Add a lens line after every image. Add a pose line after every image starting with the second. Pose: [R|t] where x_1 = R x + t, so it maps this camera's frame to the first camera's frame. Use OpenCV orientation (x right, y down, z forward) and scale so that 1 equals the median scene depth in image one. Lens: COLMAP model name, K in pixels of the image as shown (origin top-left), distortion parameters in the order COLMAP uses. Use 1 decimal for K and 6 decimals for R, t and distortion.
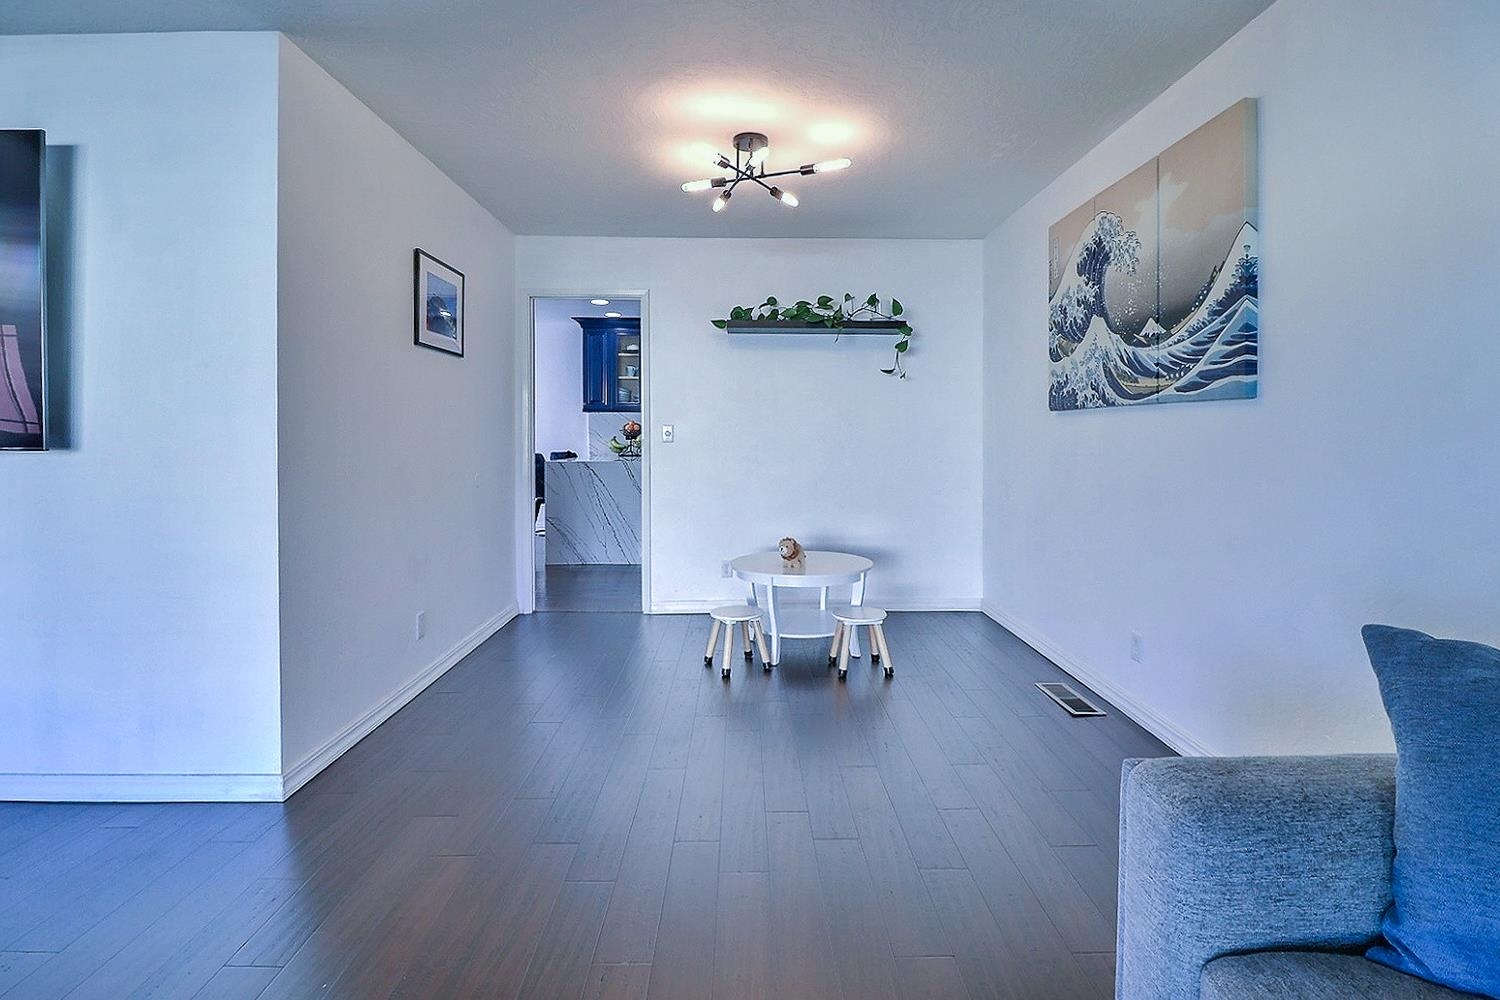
lens RADIAL K [[724.8, 0, 754.1], [0, 724.8, 436.2], [0, 0, 1]] dist [0.000475, 0.000033]
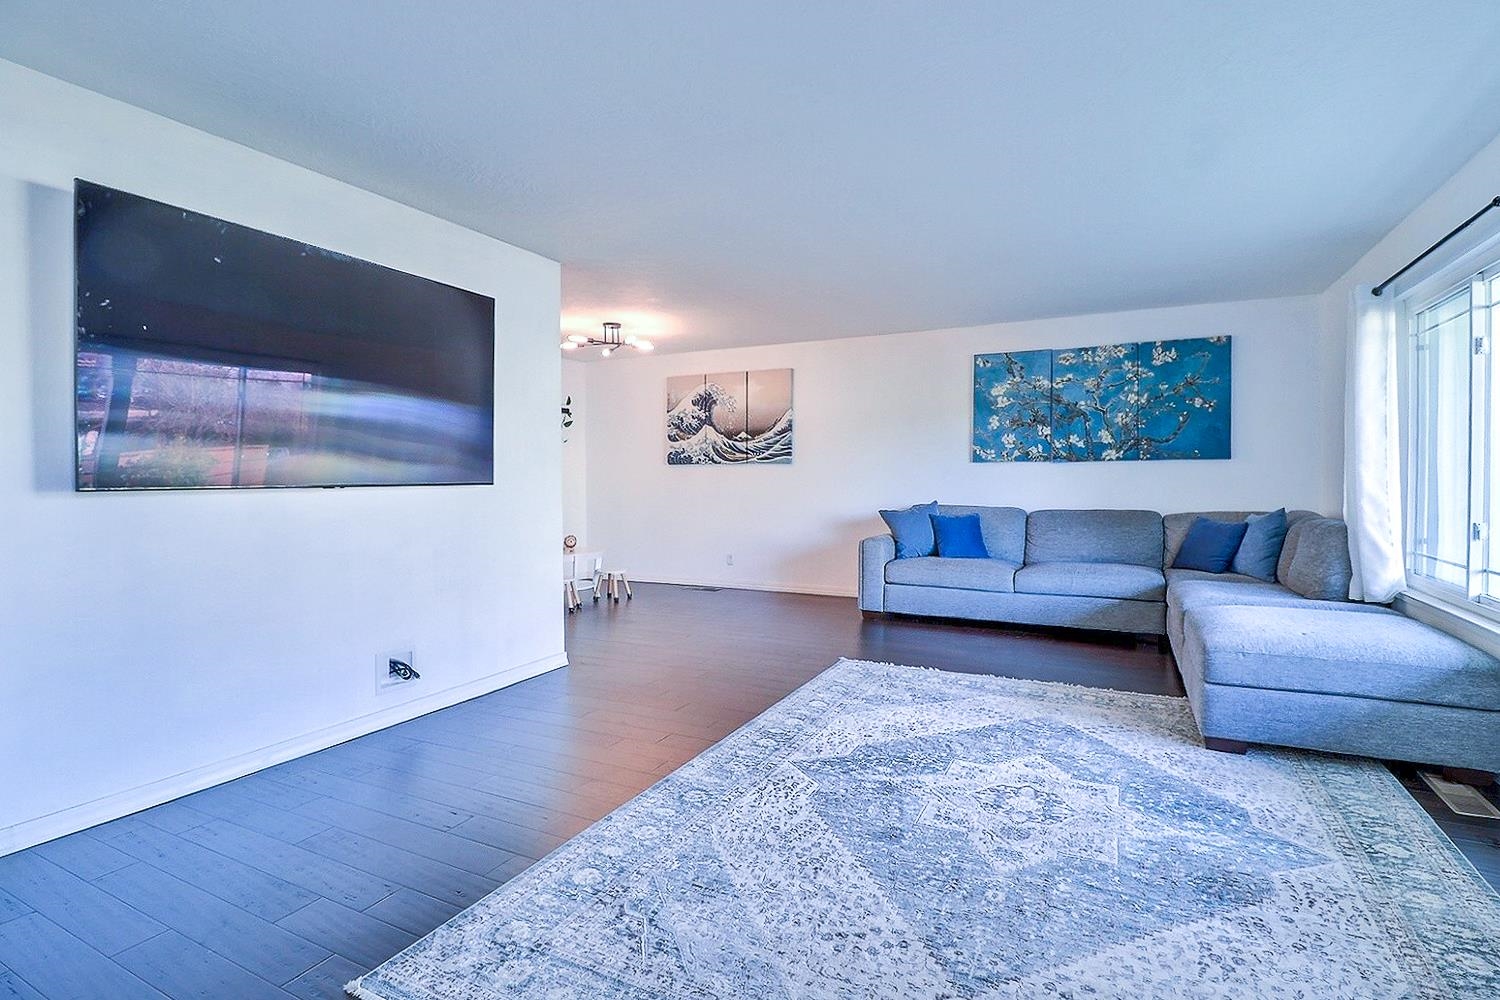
lens RADIAL K [[699.9, 0, 753.0], [0, 699.9, 490.0], [0, 0, 1]] dist [0.000857, -0.013656]
pose [[0.450316, -0.022877, 0.892576, -1.621838], [0.007291, 0.999733, 0.021945, -0.003861], [-0.892839, -0.003375, 0.450363, -0.176529]]
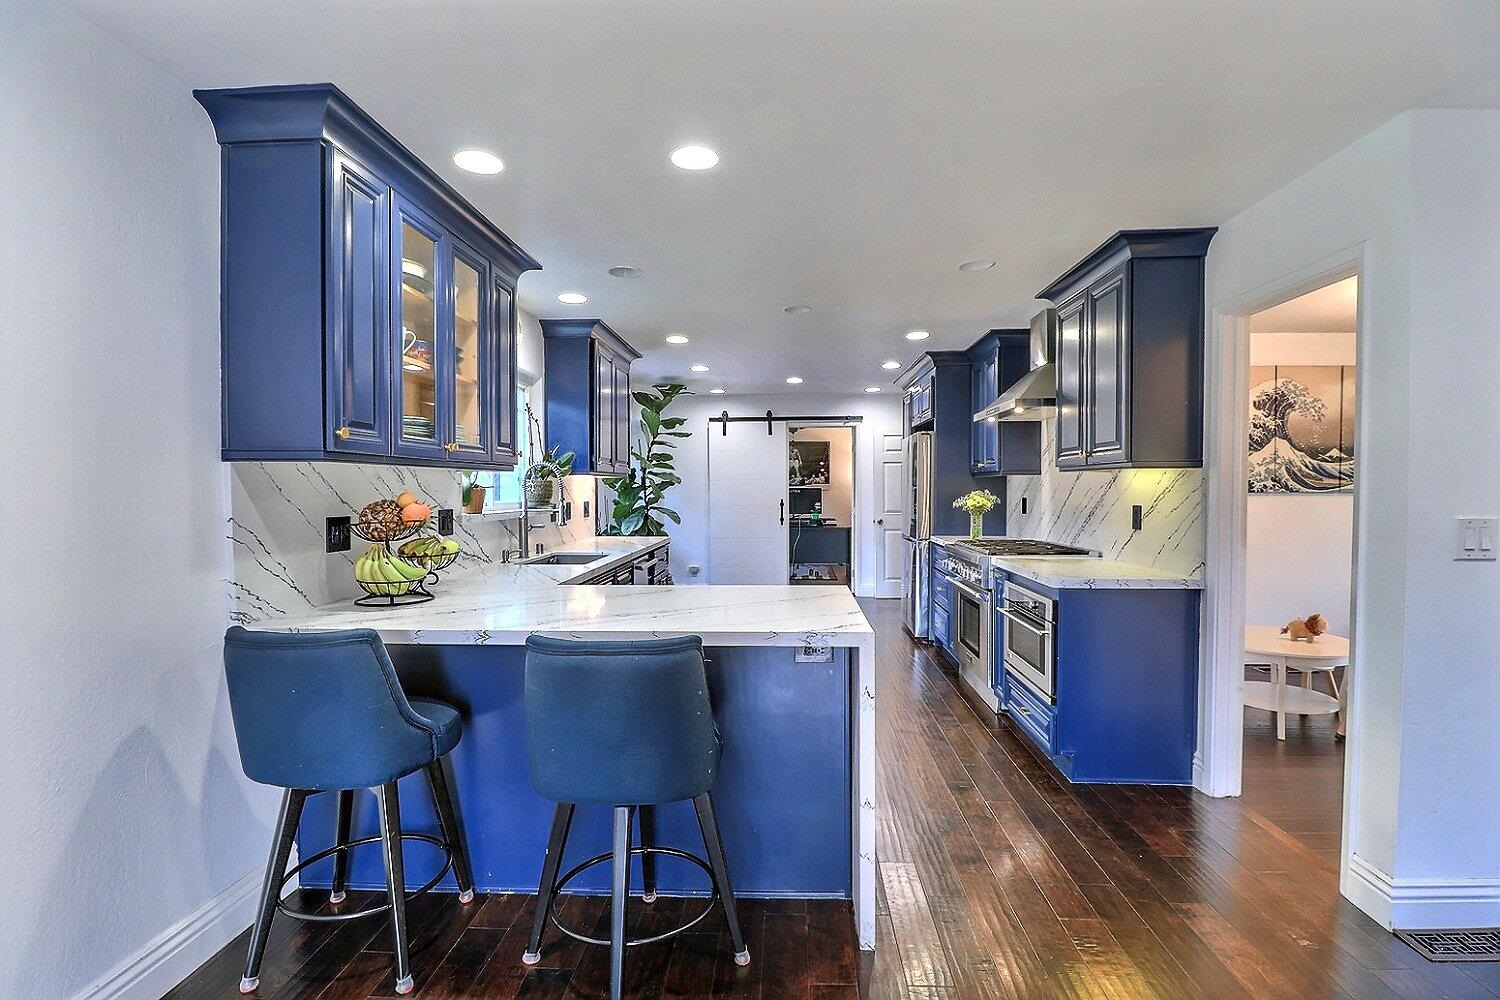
lens RADIAL K [[699.9, 0, 753.0], [0, 699.9, 490.0], [0, 0, 1]] dist [0.000857, -0.013656]
pose [[0.062259, -0.009318, 0.998017, -1.301643], [0.003595, 0.999952, 0.009112, -0.069771], [-0.998054, 0.003020, 0.062289, 2.272376]]
